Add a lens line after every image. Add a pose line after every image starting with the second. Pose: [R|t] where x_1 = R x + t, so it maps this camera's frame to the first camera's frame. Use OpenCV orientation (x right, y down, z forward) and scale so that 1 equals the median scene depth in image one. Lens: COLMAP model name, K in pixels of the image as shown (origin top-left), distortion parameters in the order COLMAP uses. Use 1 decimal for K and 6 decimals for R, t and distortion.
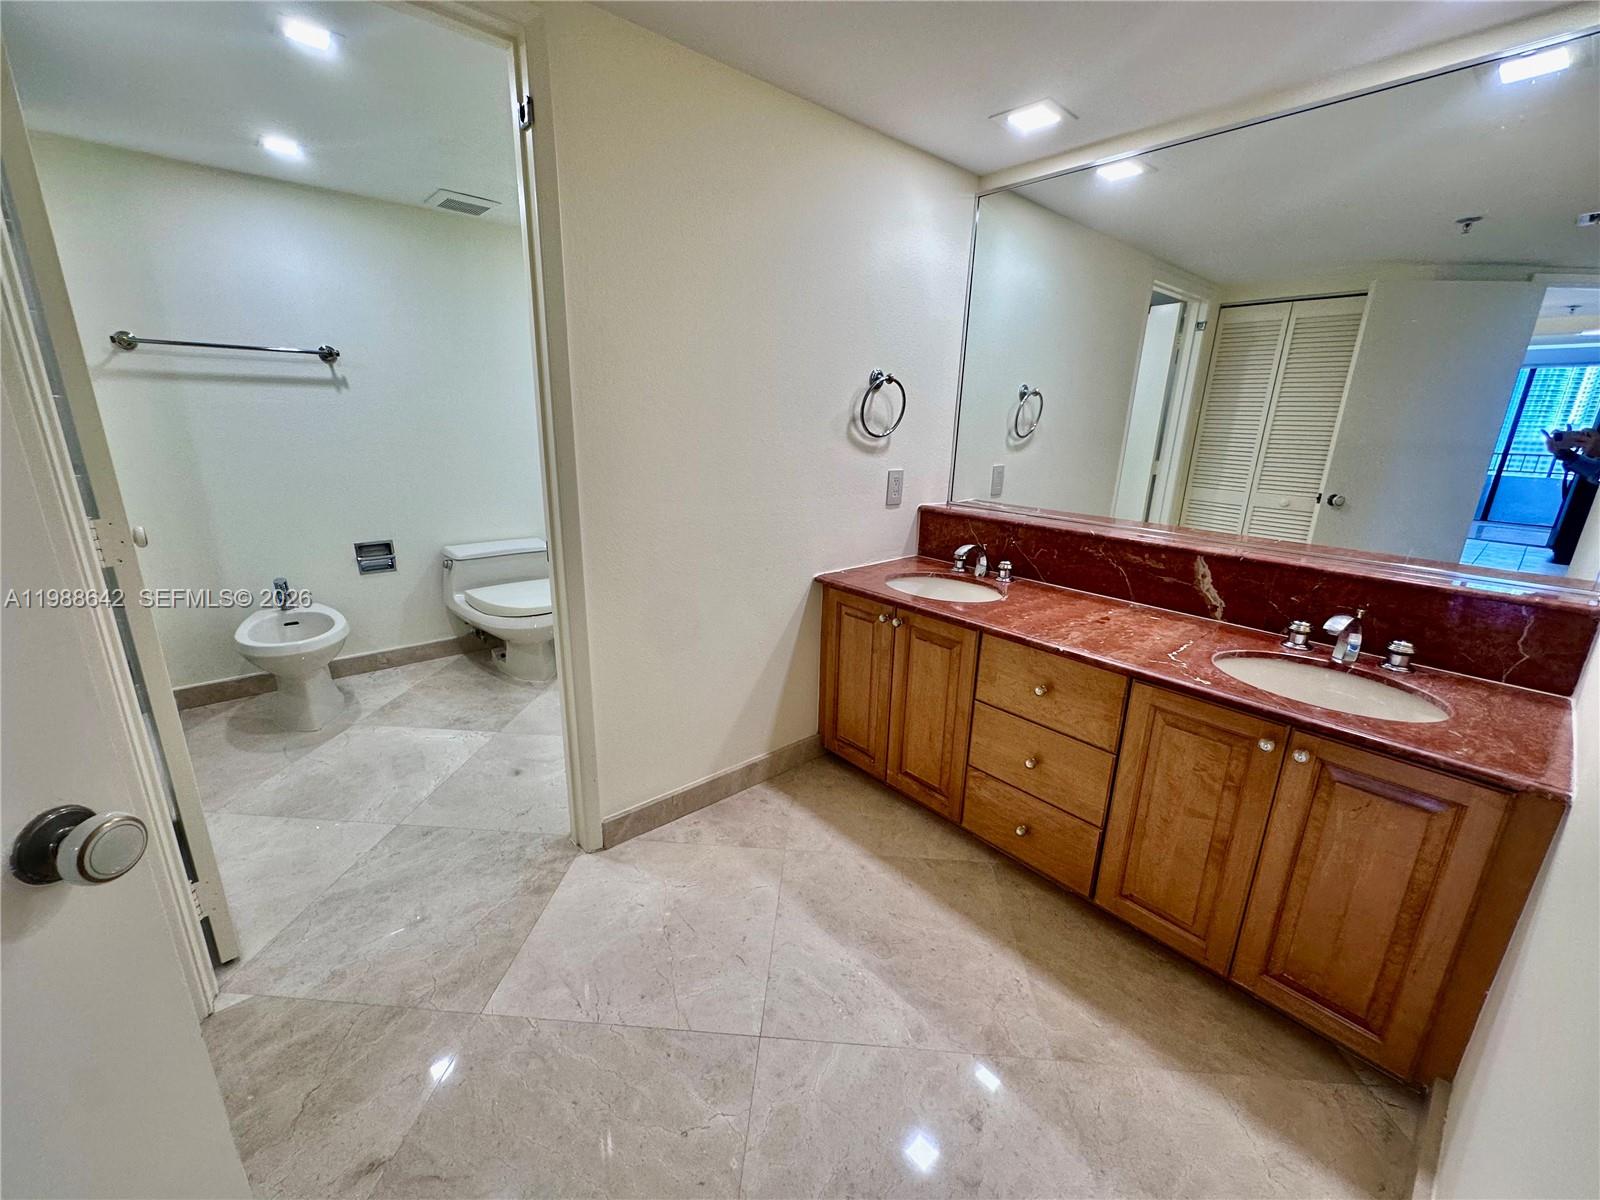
lens RADIAL K [[640.9, 0, 798.4], [0, 640.9, 599.1], [0, 0, 1]] dist [0.000890, 0.000125]
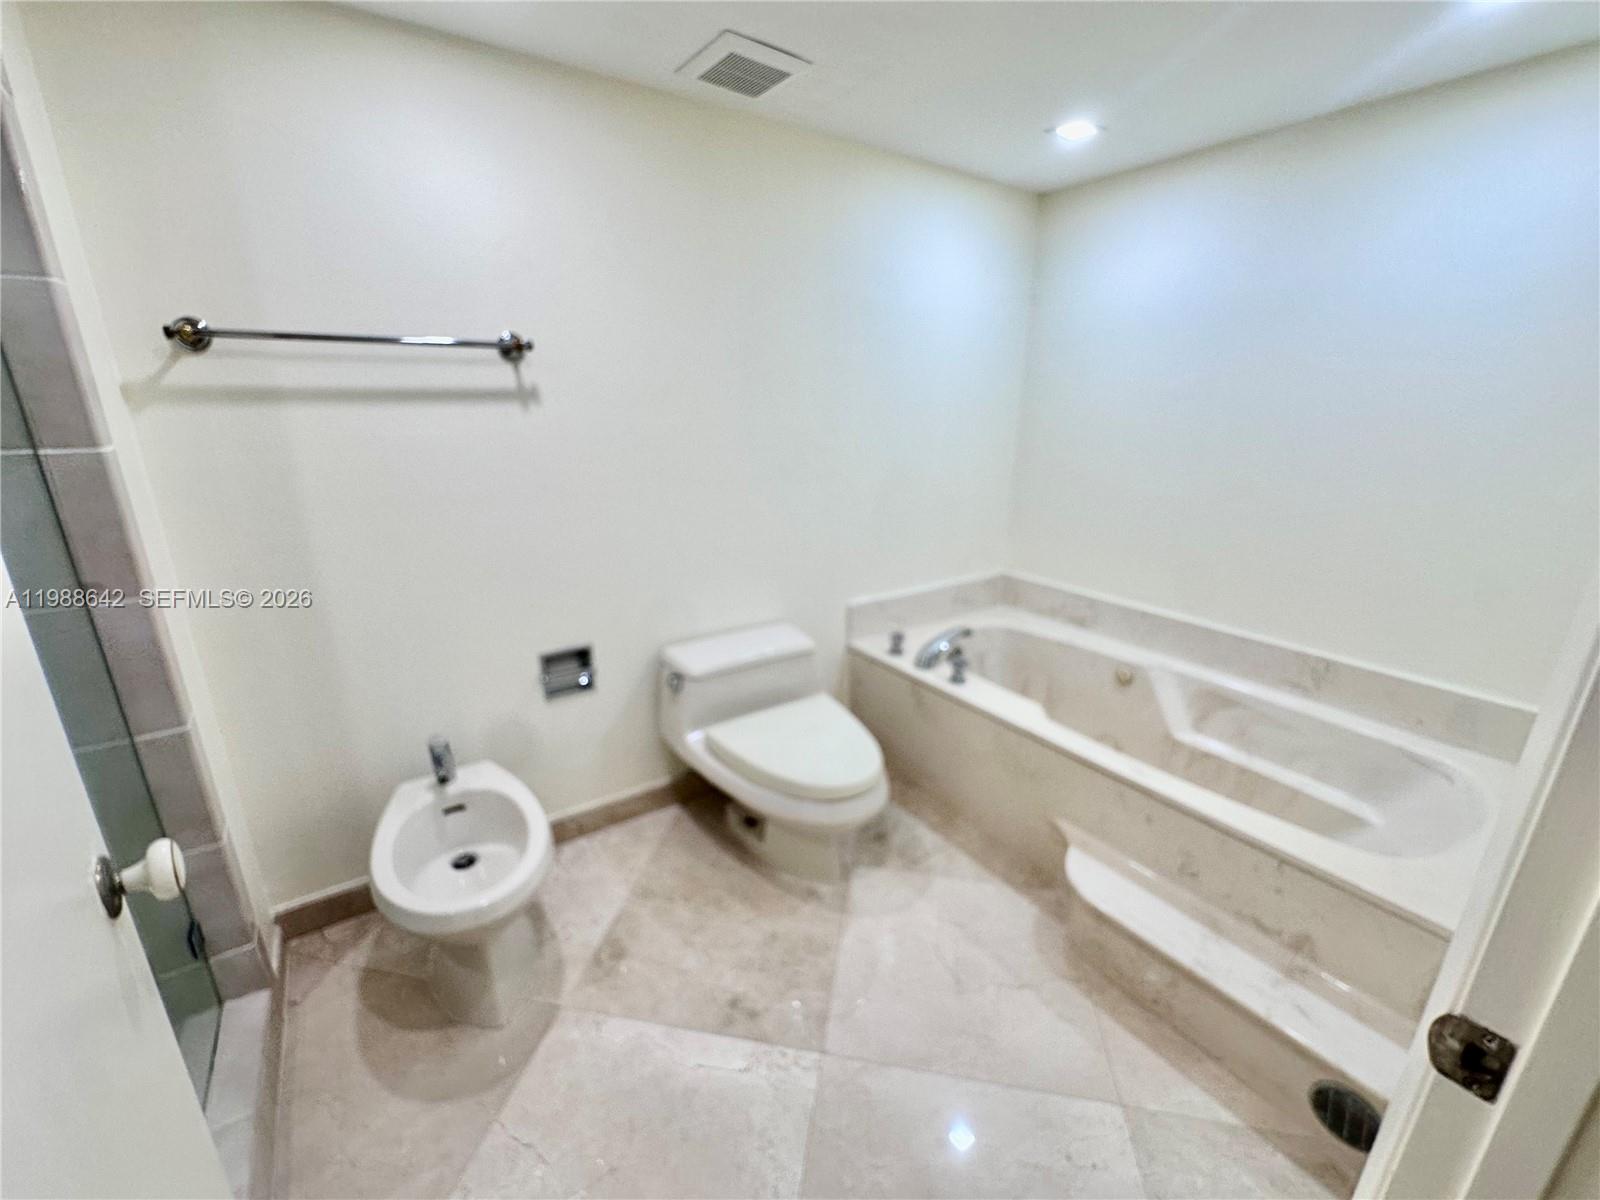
lens RADIAL K [[652.1, 0, 800.0], [0, 652.1, 600.0], [0, 0, 1]] dist [-0.014210, -0.000019]
pose [[0.994070, 0.014227, -0.107811, -0.405344], [-0.012377, 0.999765, 0.017811, -0.165651], [0.108039, -0.016371, 0.994012, 0.437860]]
